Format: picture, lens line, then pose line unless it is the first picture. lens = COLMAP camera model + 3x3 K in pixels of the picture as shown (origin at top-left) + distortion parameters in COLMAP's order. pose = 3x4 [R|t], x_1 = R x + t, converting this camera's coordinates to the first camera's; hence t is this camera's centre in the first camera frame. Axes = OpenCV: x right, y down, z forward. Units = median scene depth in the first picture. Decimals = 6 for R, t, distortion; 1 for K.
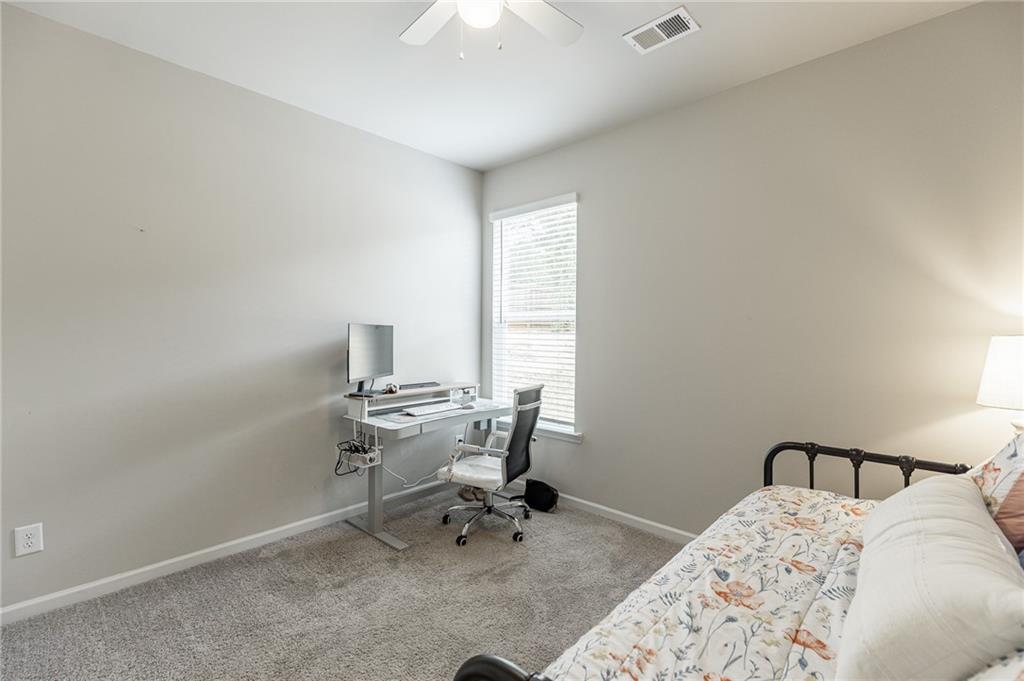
lens RADIAL K [[462.9, 0, 514.1], [0, 462.9, 338.0], [0, 0, 1]] dist [0.004240, 0.000304]
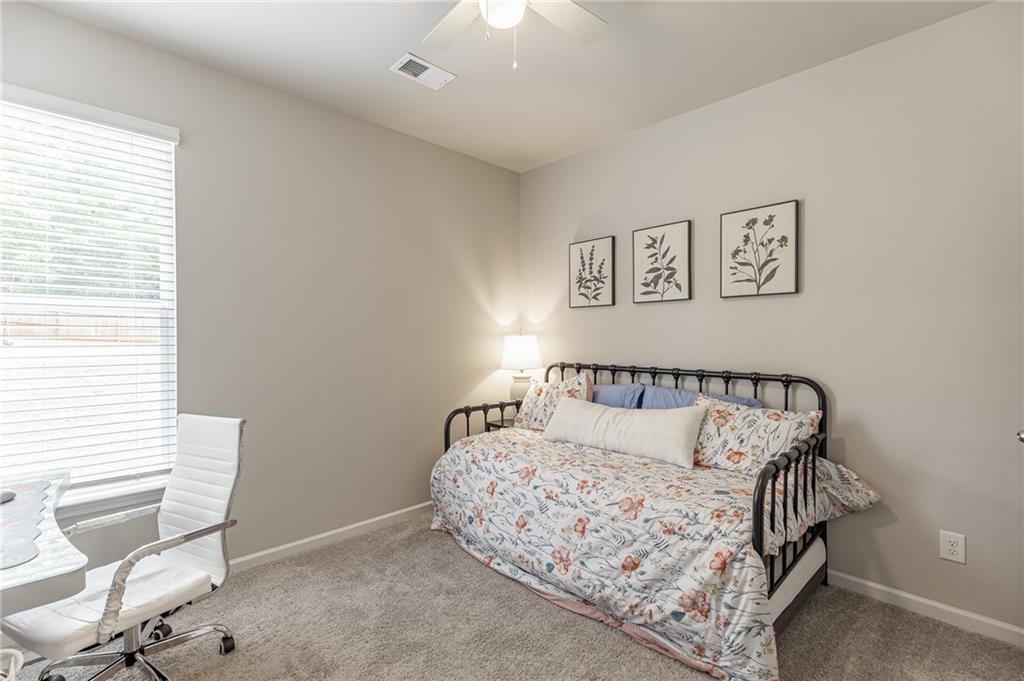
lens RADIAL K [[462.9, 0, 514.3], [0, 462.9, 337.9], [0, 0, 1]] dist [0.004240, 0.000304]
pose [[0.028946, -0.007320, 0.999554, -0.733597], [0.013361, 0.999887, 0.006936, -0.006419], [-0.999492, 0.013155, 0.029041, 0.662057]]
